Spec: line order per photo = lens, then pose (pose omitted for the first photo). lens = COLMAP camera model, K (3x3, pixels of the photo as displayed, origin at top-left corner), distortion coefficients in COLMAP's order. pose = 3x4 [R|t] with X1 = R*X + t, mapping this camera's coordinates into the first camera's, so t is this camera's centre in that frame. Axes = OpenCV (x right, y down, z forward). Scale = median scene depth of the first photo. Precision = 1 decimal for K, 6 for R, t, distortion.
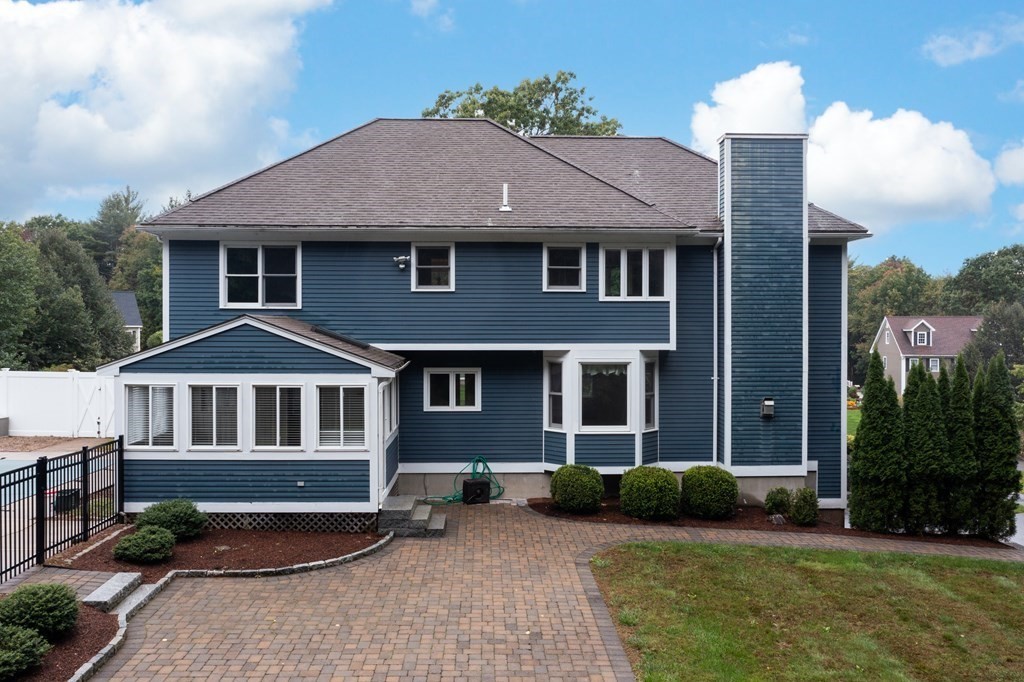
lens RADIAL K [[824.6, 0, 512.0], [0, 824.6, 341.0], [0, 0, 1]] dist [0.000437, 0.001527]
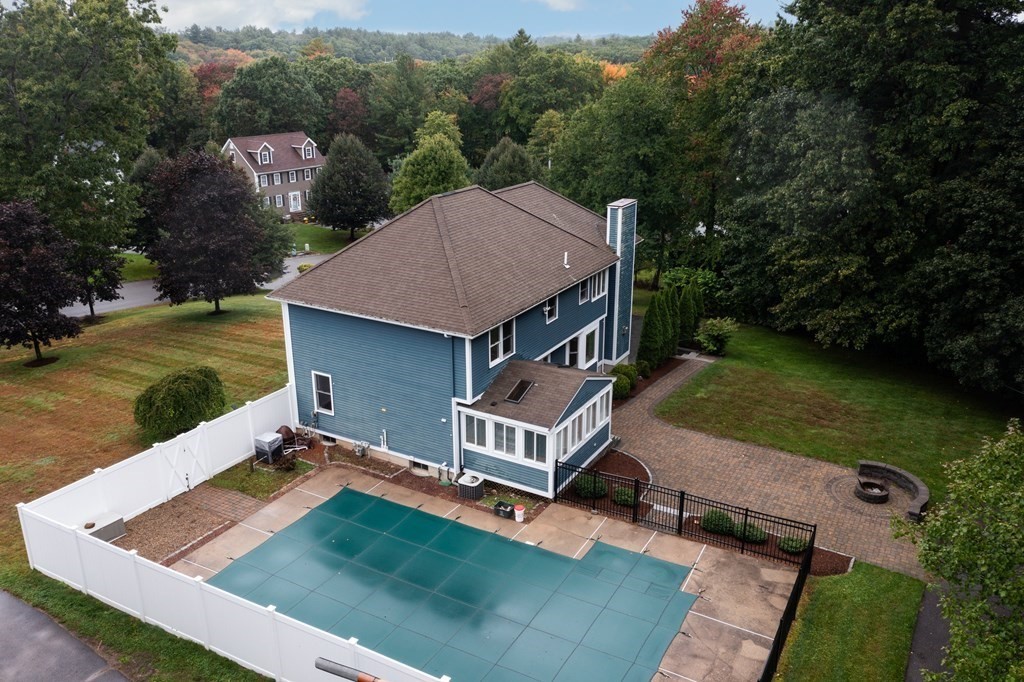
lens RADIAL K [[824.6, 0, 512.0], [0, 824.6, 341.0], [0, 0, 1]] dist [0.000437, 0.001527]
pose [[0.504832, -0.293531, 0.811778, -1.421736], [0.009902, 0.942317, 0.334575, -0.551218], [-0.863161, -0.160866, 0.478618, 0.186184]]
